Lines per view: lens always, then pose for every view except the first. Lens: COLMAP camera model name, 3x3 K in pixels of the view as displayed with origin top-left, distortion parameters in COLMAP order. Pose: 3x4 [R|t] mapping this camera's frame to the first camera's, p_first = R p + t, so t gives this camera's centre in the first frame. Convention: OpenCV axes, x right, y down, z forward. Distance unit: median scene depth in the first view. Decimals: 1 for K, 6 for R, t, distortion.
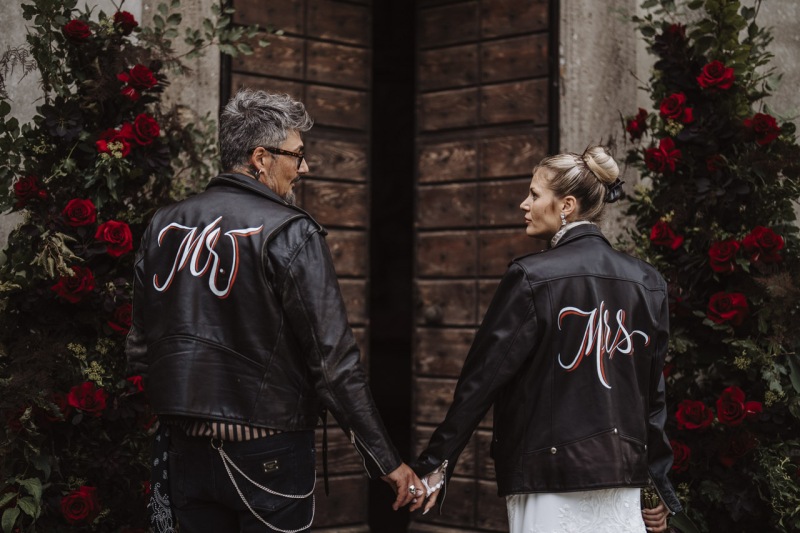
lens RADIAL K [[1157.5, 0, 400.0], [0, 1157.5, 266.5], [0, 0, 1]] dist [-0.050444, 0.539299]
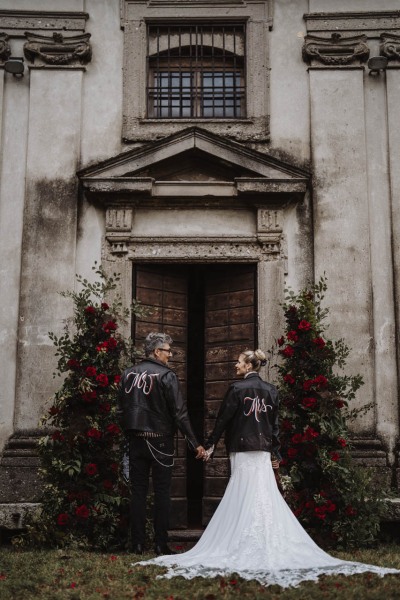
lens RADIAL K [[897.5, 0, 213.7], [0, 897.5, 301.9], [0, 0, 1]] dist [-0.023100, 0.044575]
pose [[0.999730, -0.000619, 0.023244, -0.016126], [0.004086, 0.988771, -0.149381, 0.117978], [-0.022891, 0.149435, 0.988507, -1.264994]]
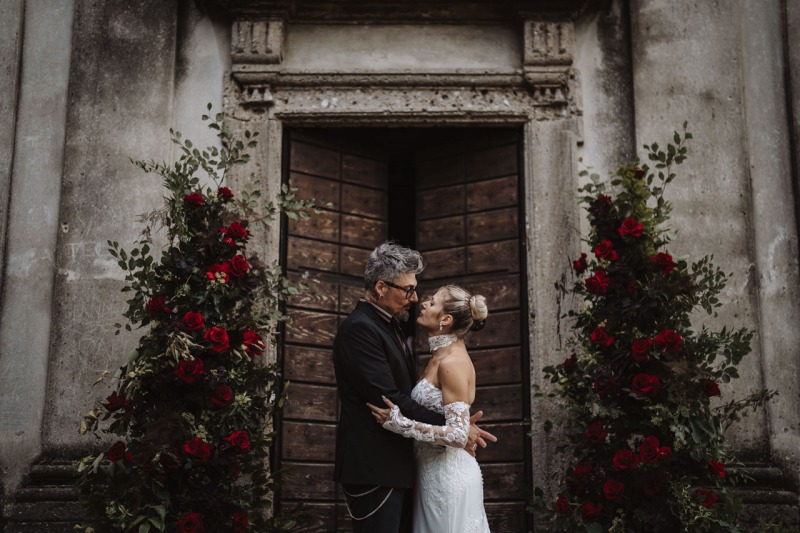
lens RADIAL K [[1157.5, 0, 400.0], [0, 1157.5, 266.5], [0, 0, 1]] dist [-0.050444, 0.539299]
pose [[0.999718, 0.001240, 0.023725, -0.054130], [0.003330, 0.981464, -0.191616, 0.158111], [-0.023523, 0.191641, 0.981183, -0.411887]]
